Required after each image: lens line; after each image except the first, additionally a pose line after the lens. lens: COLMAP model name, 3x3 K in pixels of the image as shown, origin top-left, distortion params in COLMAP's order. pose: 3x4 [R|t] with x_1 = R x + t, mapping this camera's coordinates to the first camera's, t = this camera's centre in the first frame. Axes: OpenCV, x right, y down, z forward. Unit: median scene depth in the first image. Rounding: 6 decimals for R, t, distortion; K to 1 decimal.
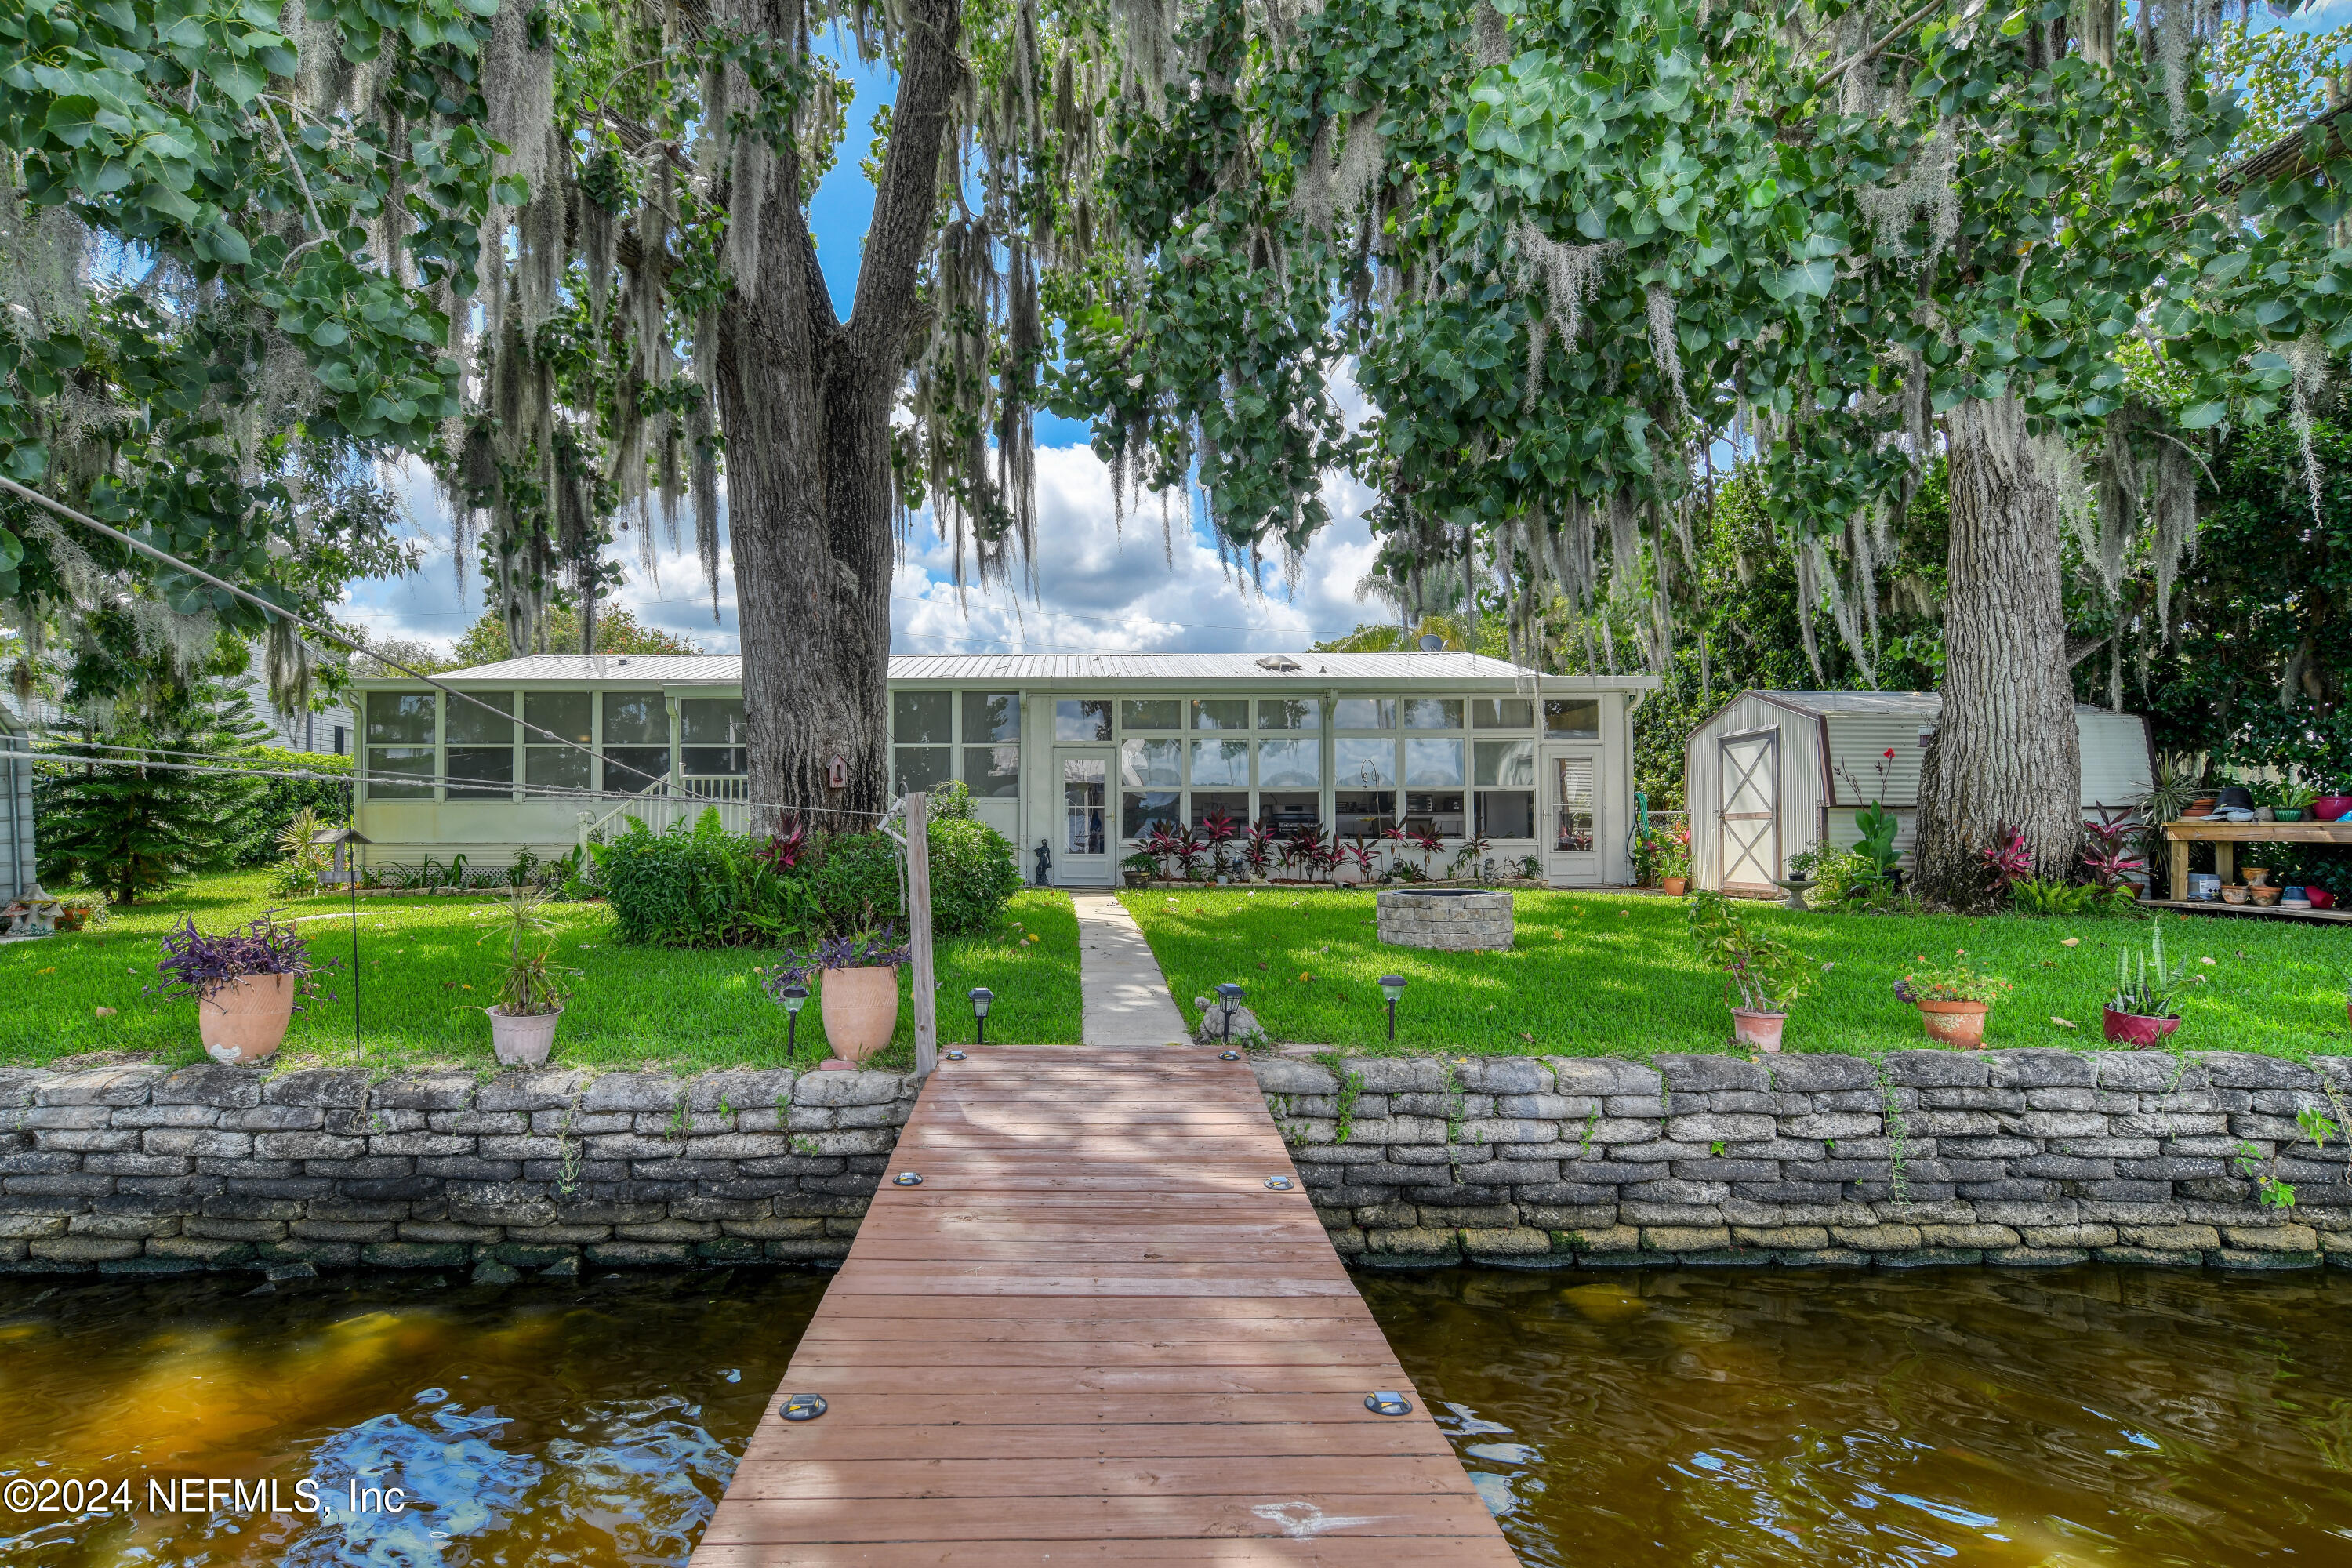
lens RADIAL K [[1266.9, 0, 1132.8], [0, 1266.9, 836.5], [0, 0, 1]] dist [0.025608, 0.000170]
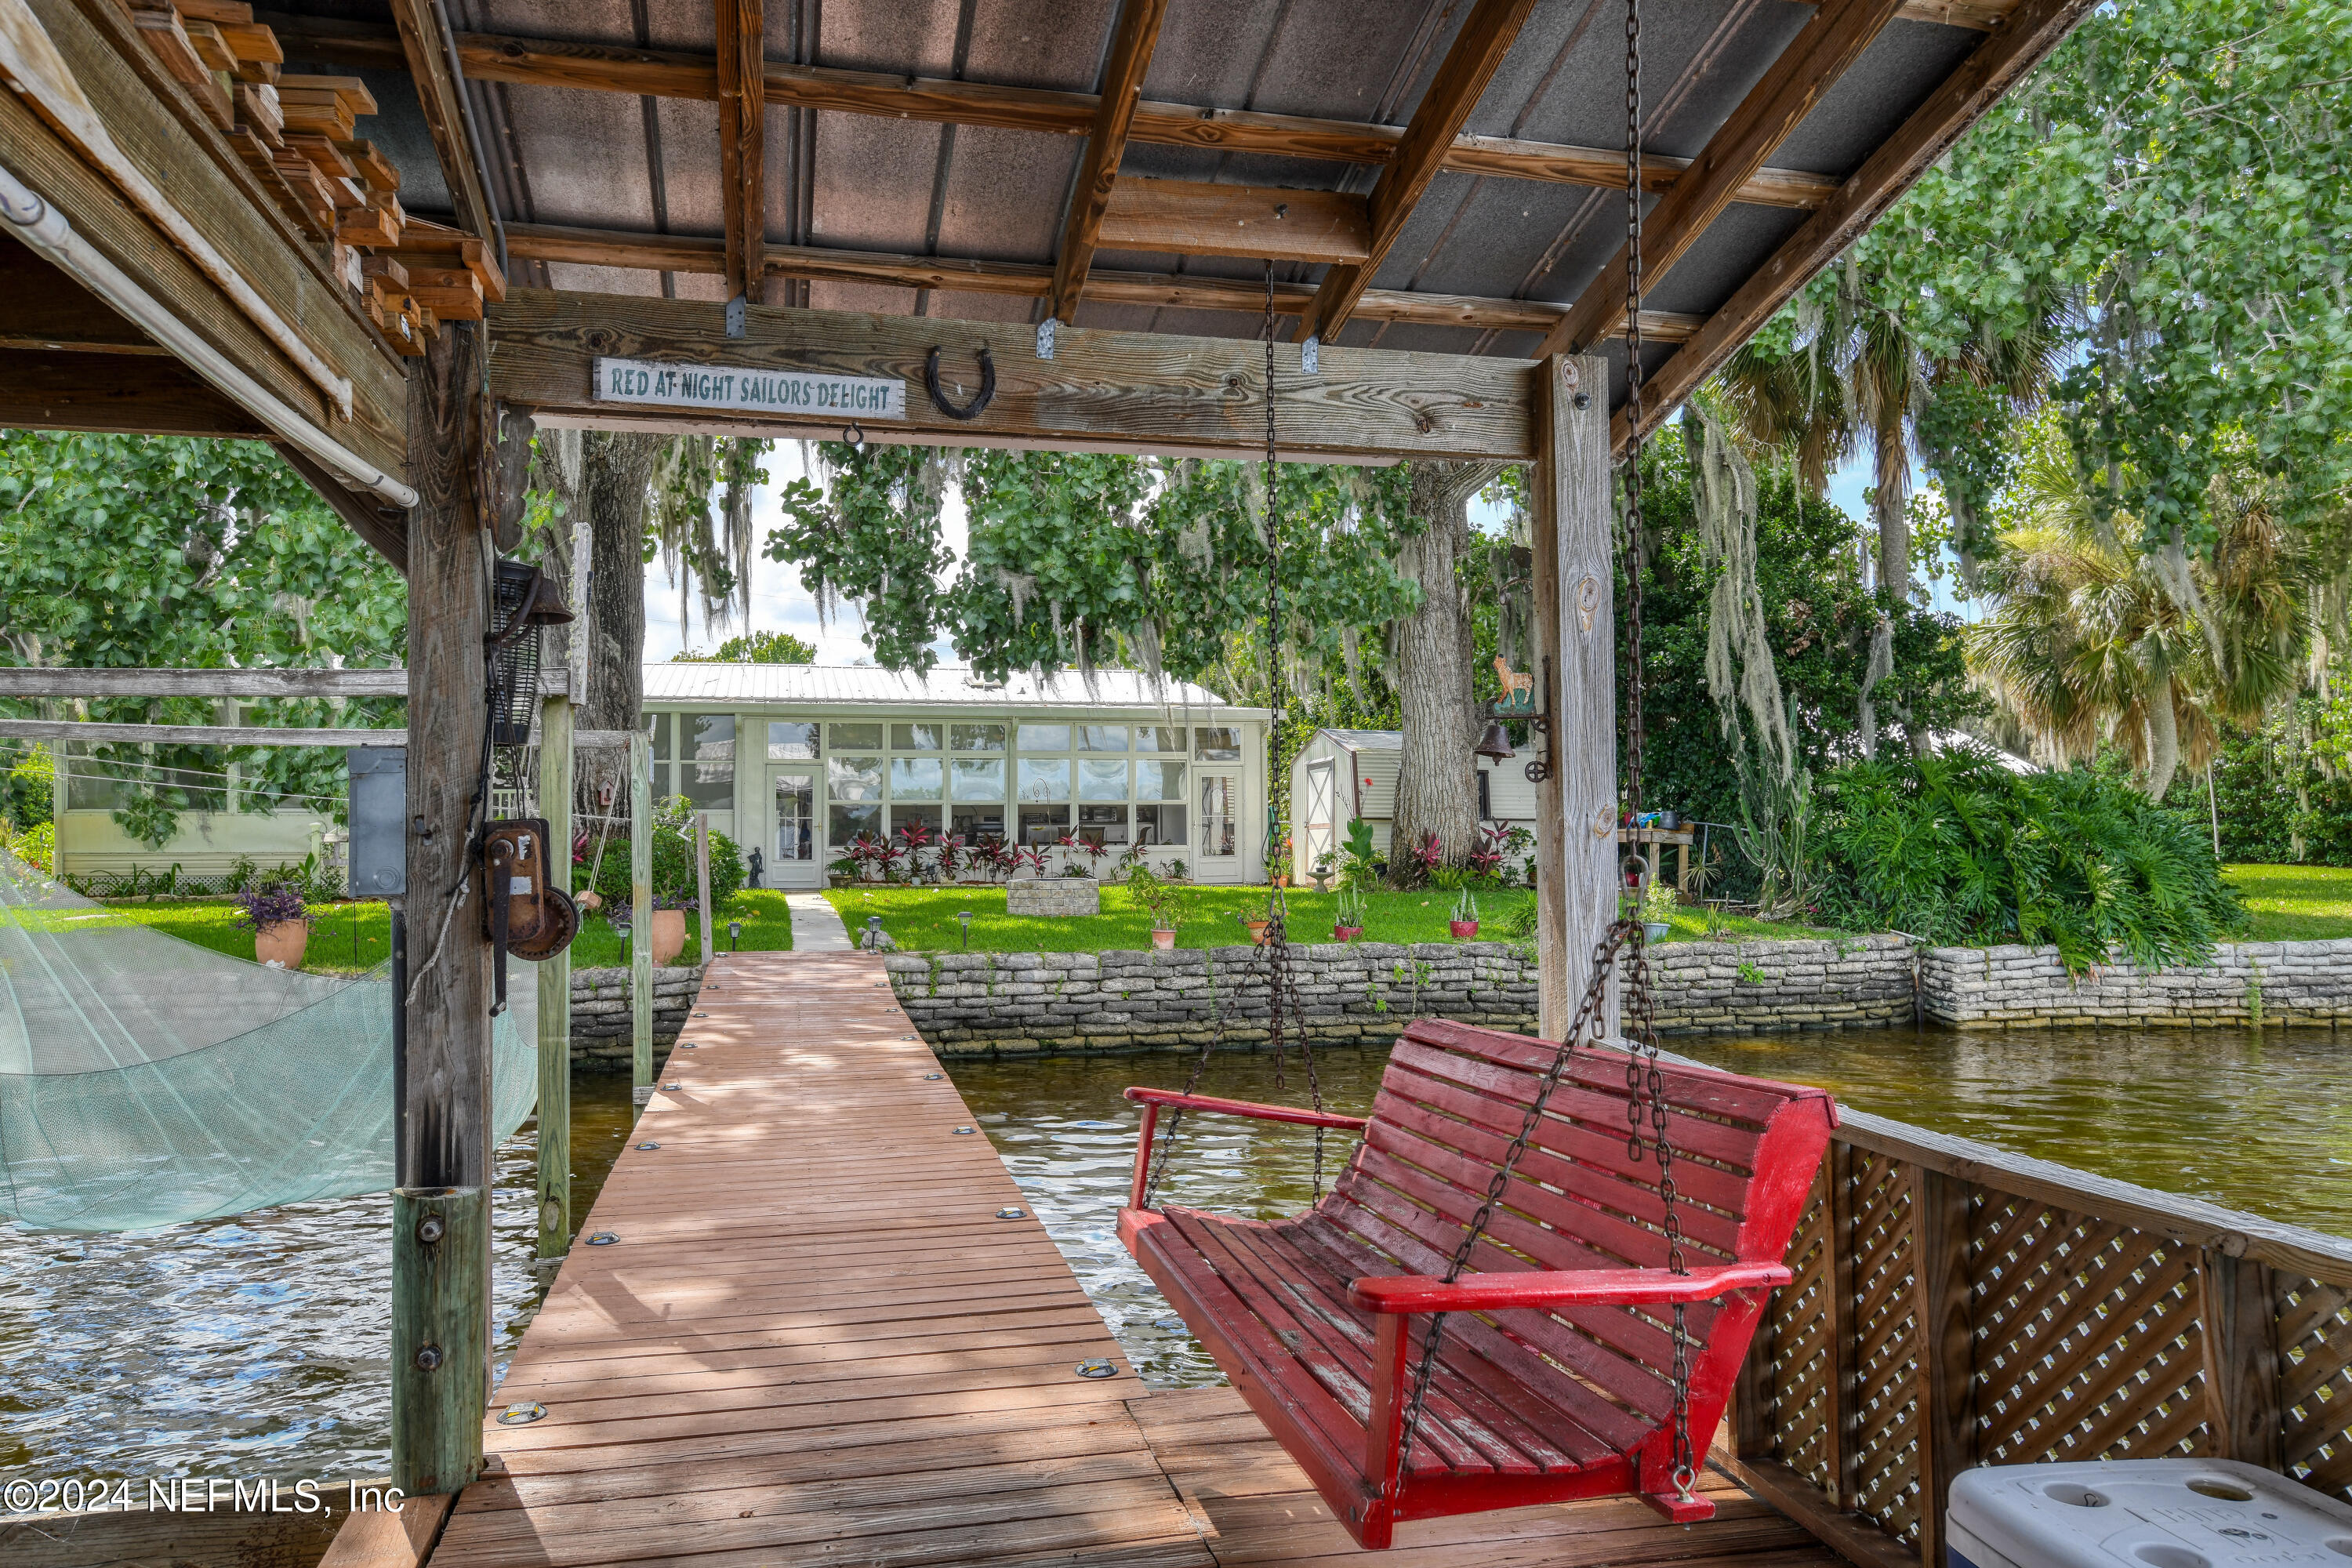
lens RADIAL K [[1632.5, 0, 1176.0], [0, 1632.5, 784.0], [0, 0, 1]] dist [-0.010743, 0.000861]
pose [[0.981725, 0.003970, 0.190261, 0.056235], [0.004138, 0.999101, -0.042199, 0.026684], [-0.190258, 0.042215, 0.980826, -1.458540]]
